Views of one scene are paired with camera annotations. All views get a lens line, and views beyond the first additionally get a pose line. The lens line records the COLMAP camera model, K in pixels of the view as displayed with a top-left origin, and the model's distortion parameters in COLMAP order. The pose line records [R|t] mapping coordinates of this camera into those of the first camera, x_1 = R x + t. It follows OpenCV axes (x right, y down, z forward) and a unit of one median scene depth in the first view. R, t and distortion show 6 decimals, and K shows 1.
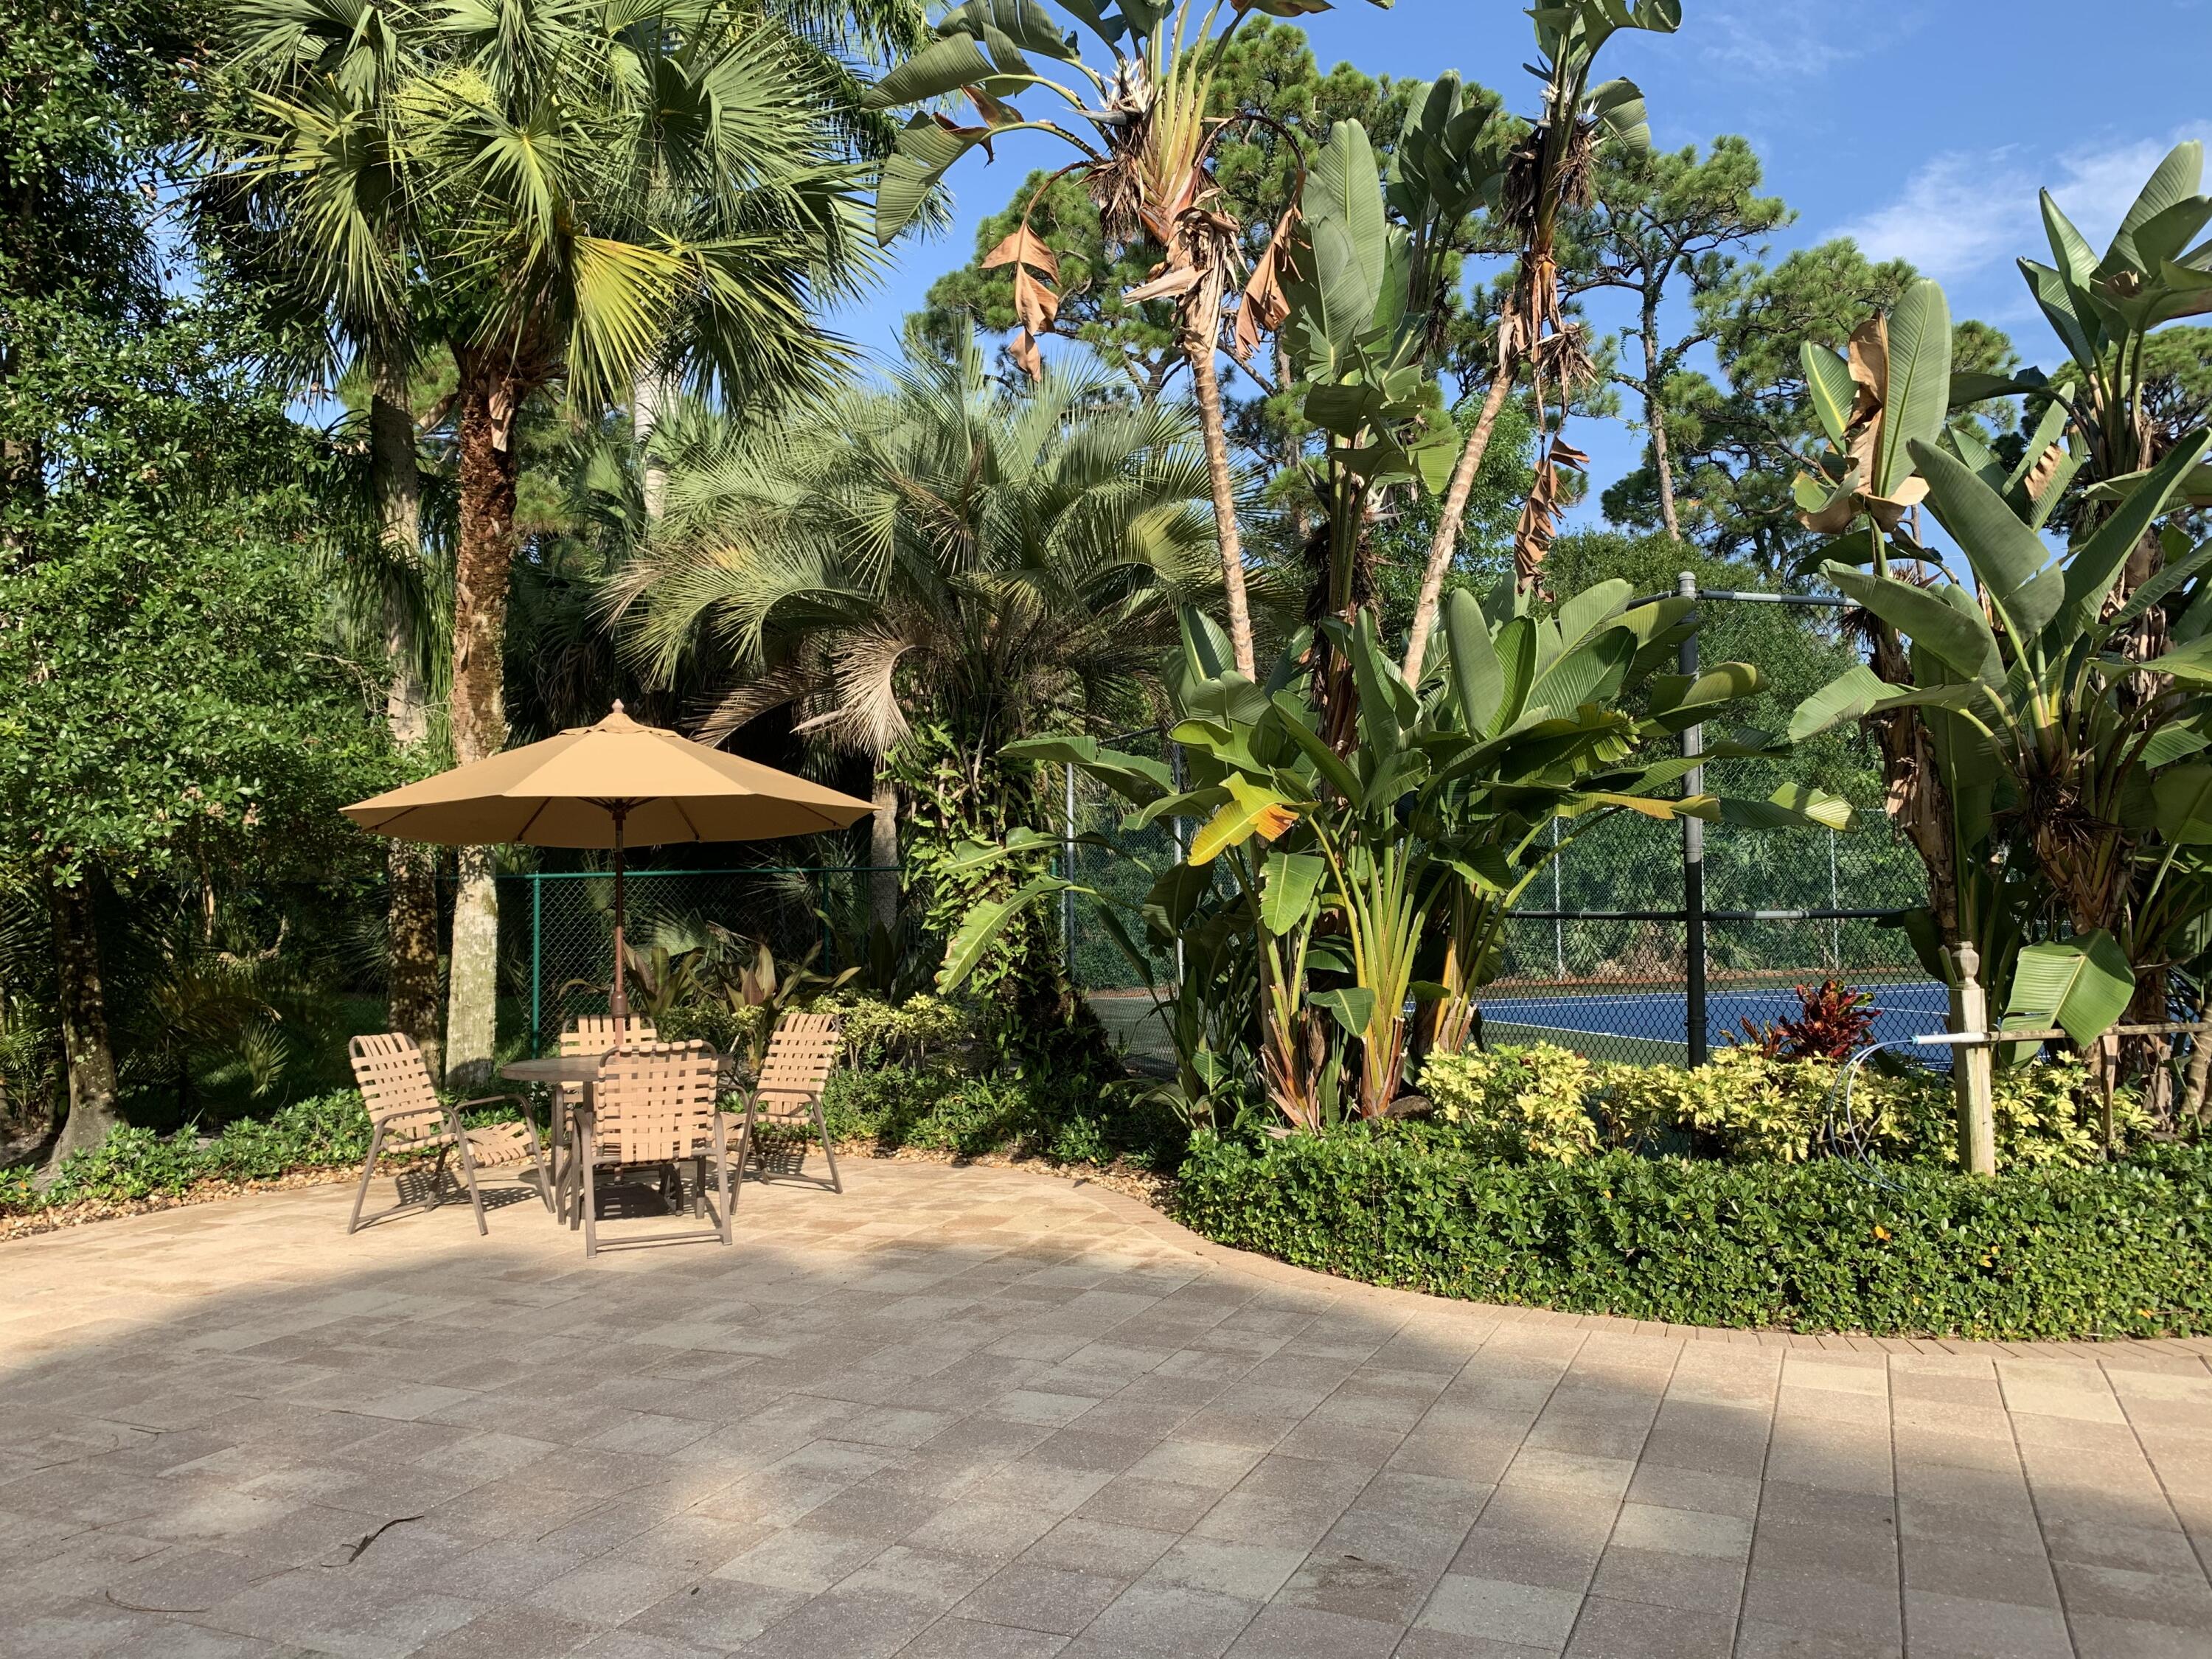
lens RADIAL K [[1634.0, 0, 1106.0], [0, 1634.0, 829.5], [0, 0, 1]] dist [-0.002991, 0.001326]
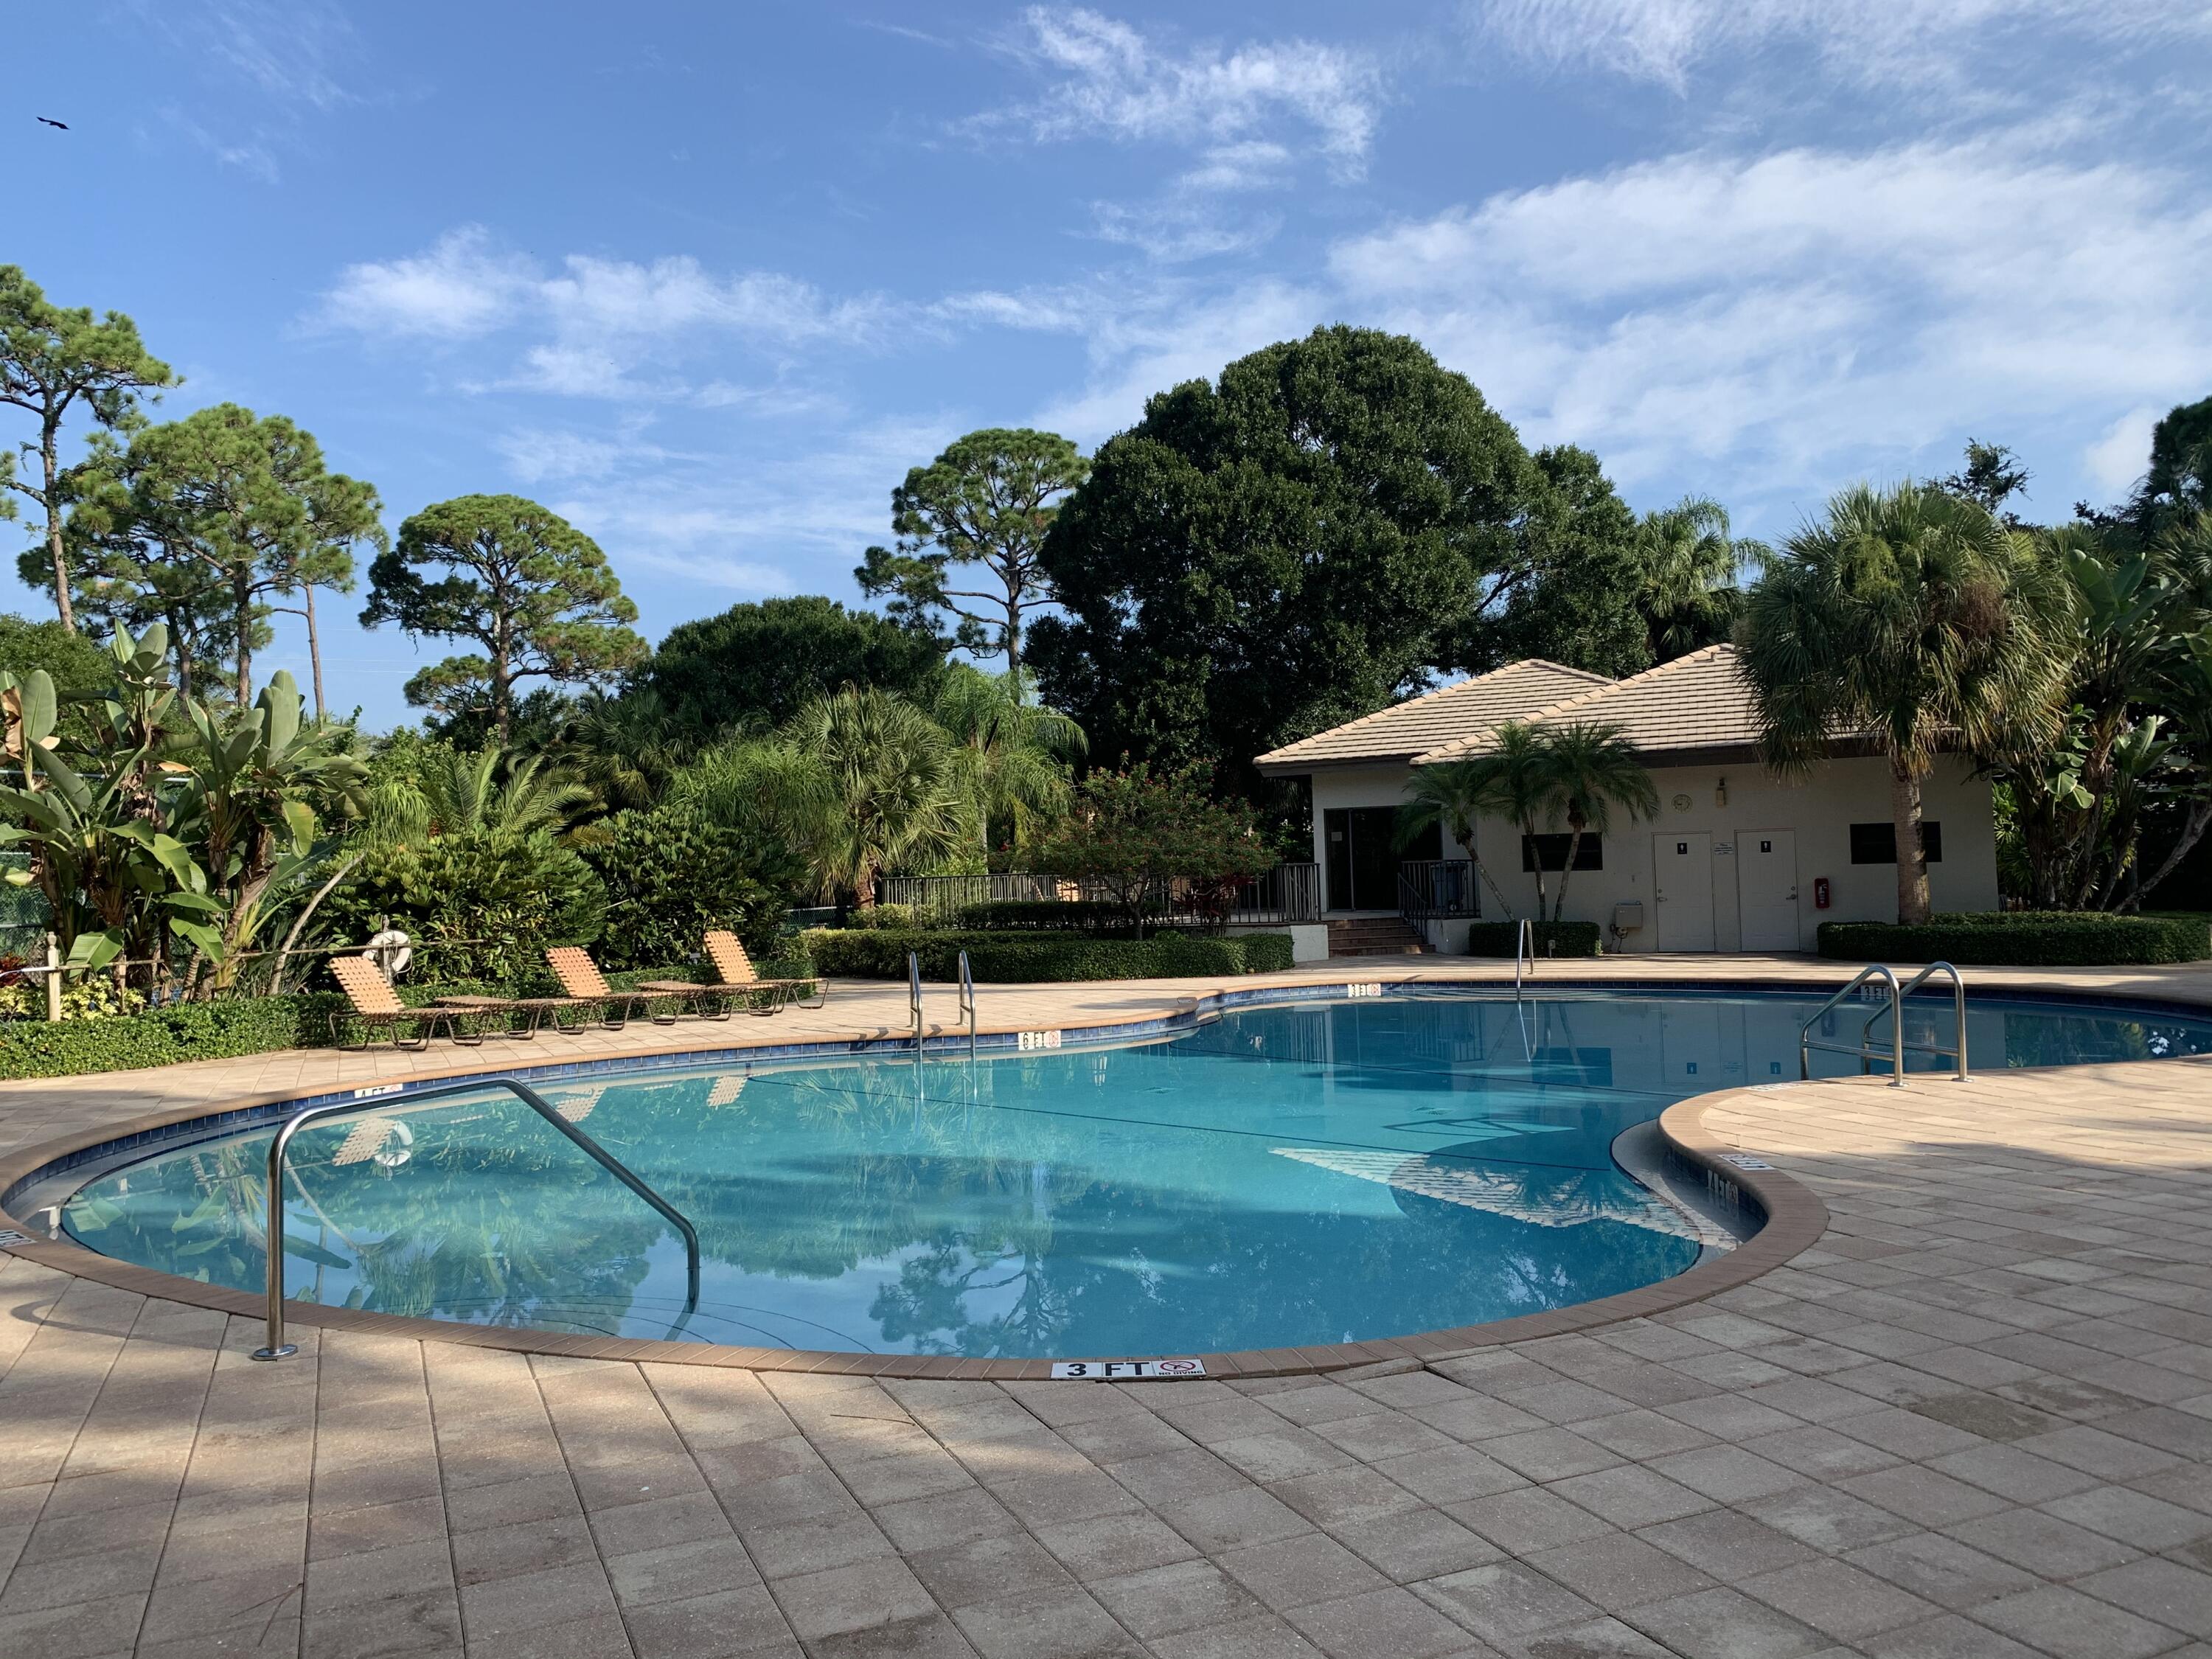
lens RADIAL K [[1634.0, 0, 1106.0], [0, 1634.0, 829.5], [0, 0, 1]] dist [-0.002991, 0.001326]
pose [[0.652883, 0.013474, 0.757339, -0.063906], [-0.001645, 0.999865, -0.016370, -0.010088], [-0.757457, 0.009442, 0.652817, -0.370512]]
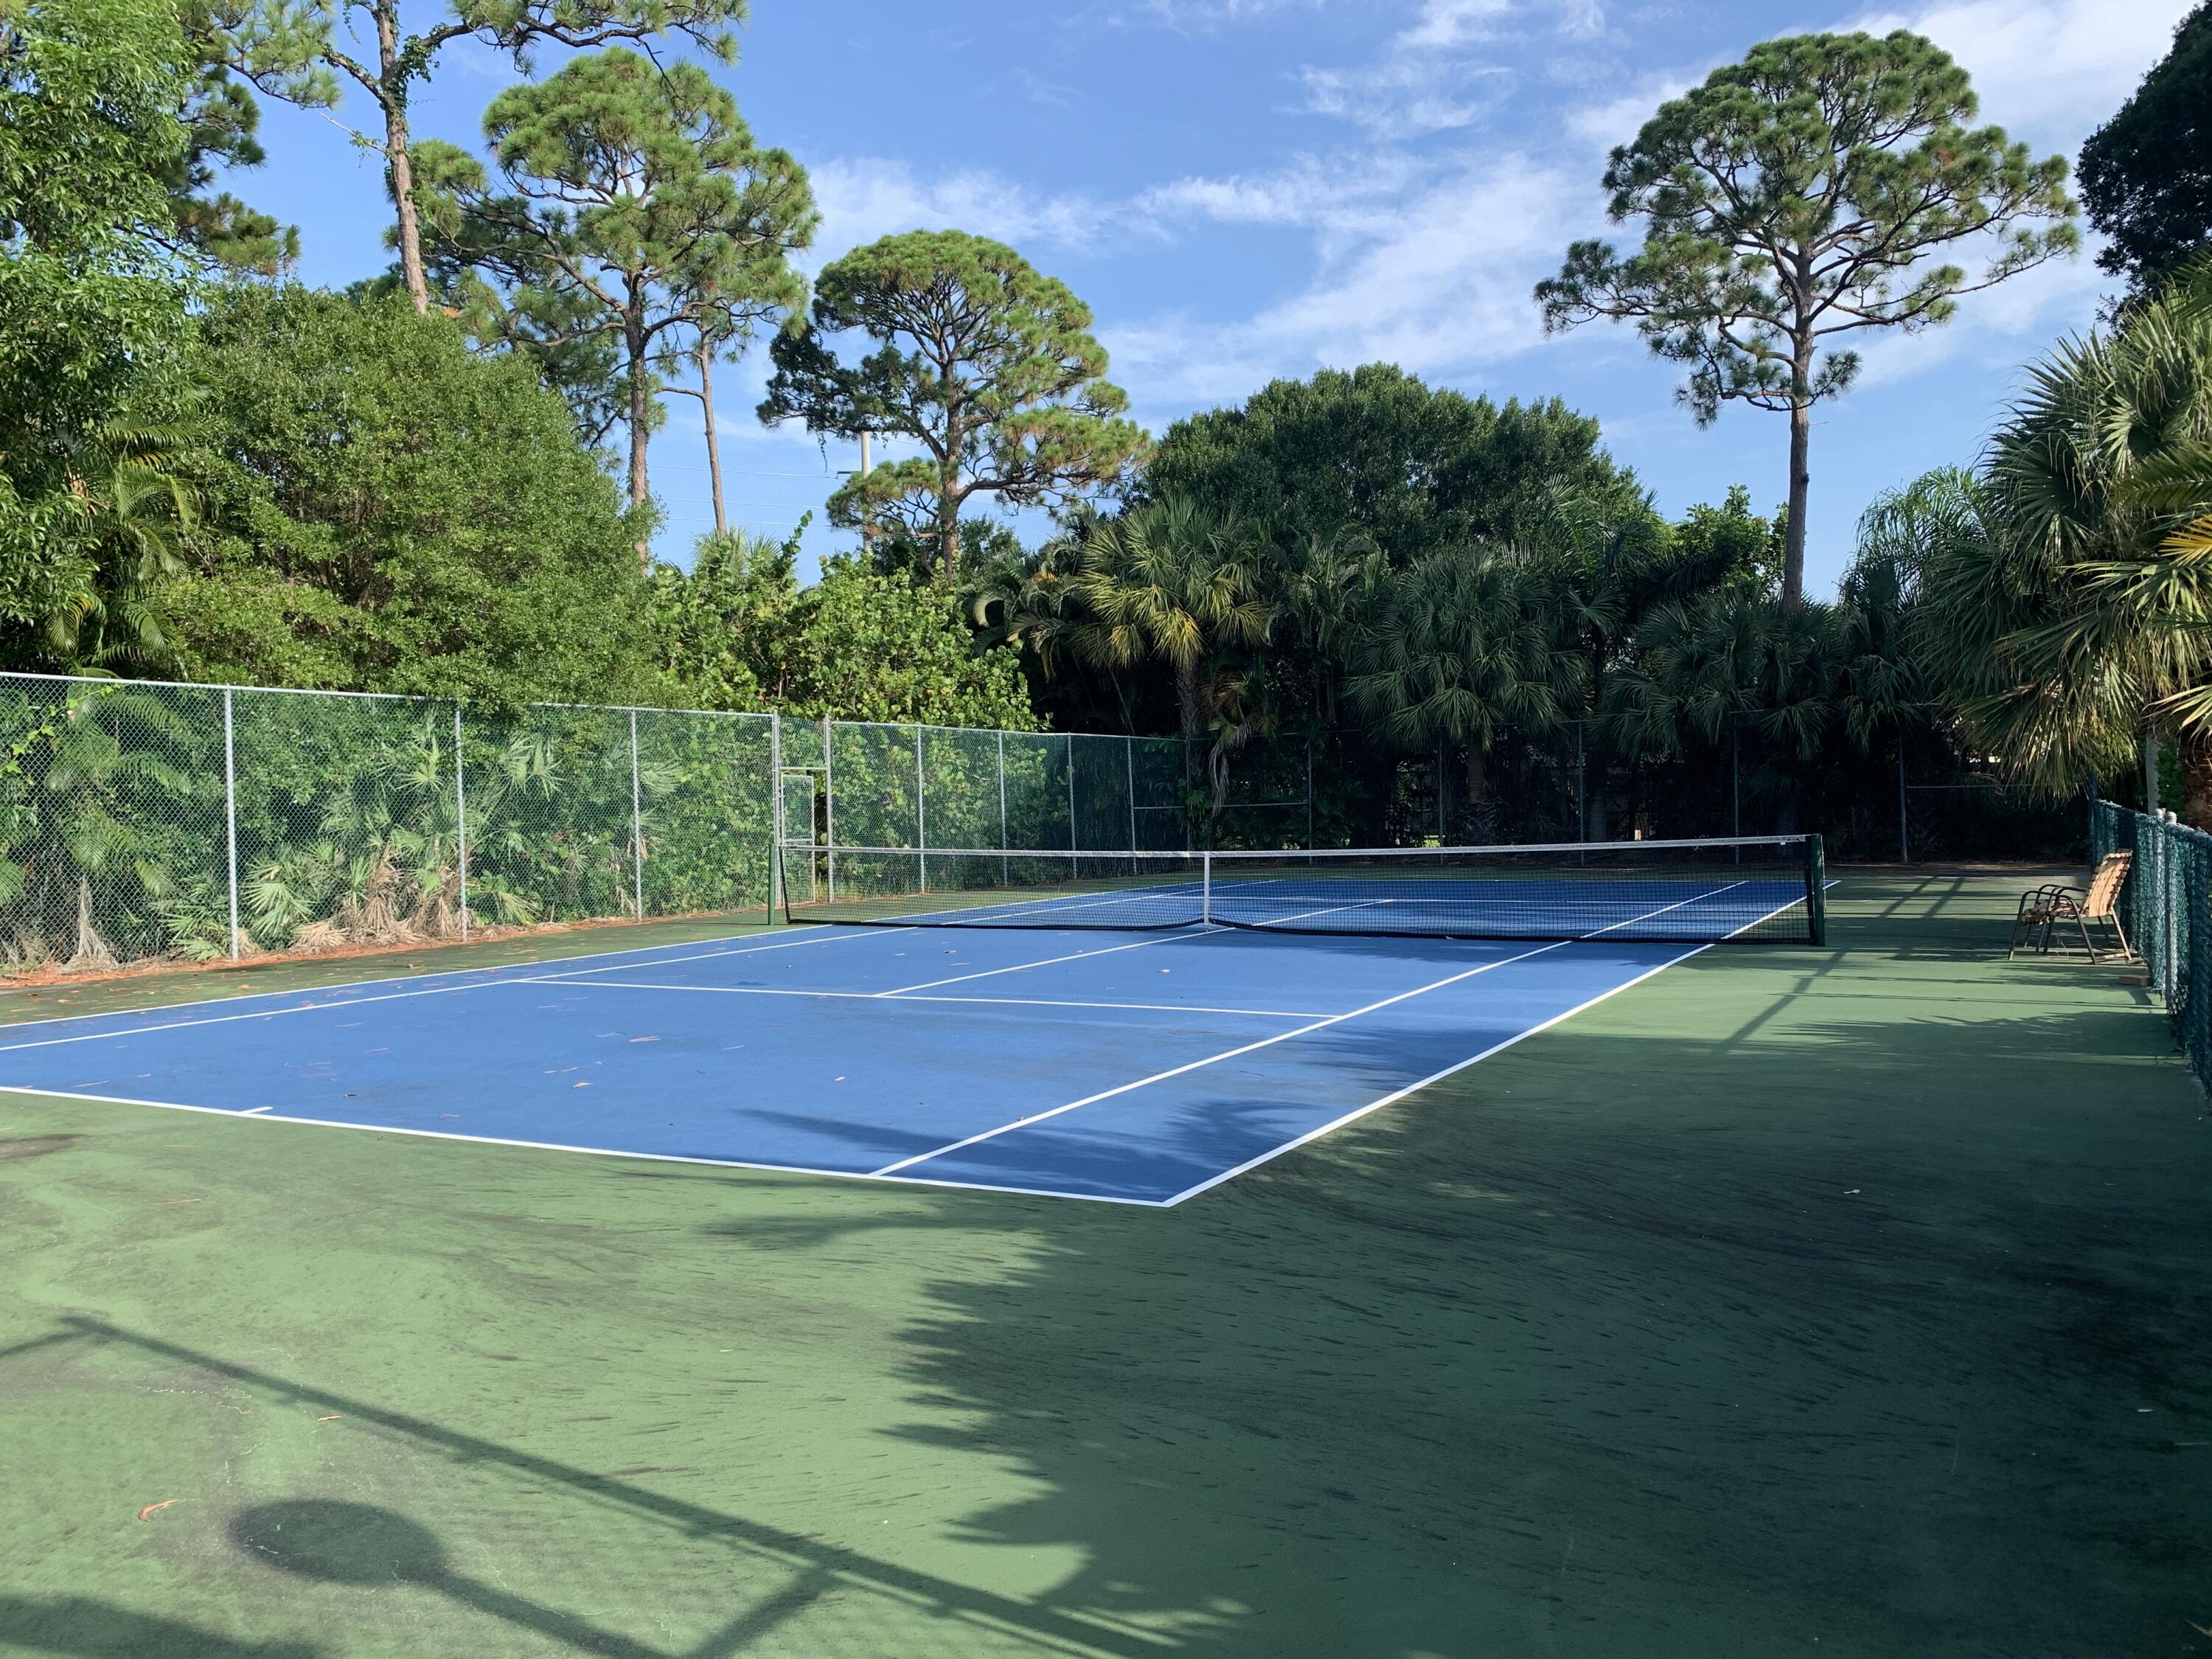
lens RADIAL K [[1692.0, 0, 1106.0], [0, 1692.0, 803.6], [0, 0, 1]] dist [-0.003181, -0.002109]
pose [[0.756079, -0.005280, 0.654459, 0.096193], [-0.007273, 0.999838, 0.016470, 0.017359], [-0.654440, -0.017212, 0.755918, 0.261965]]
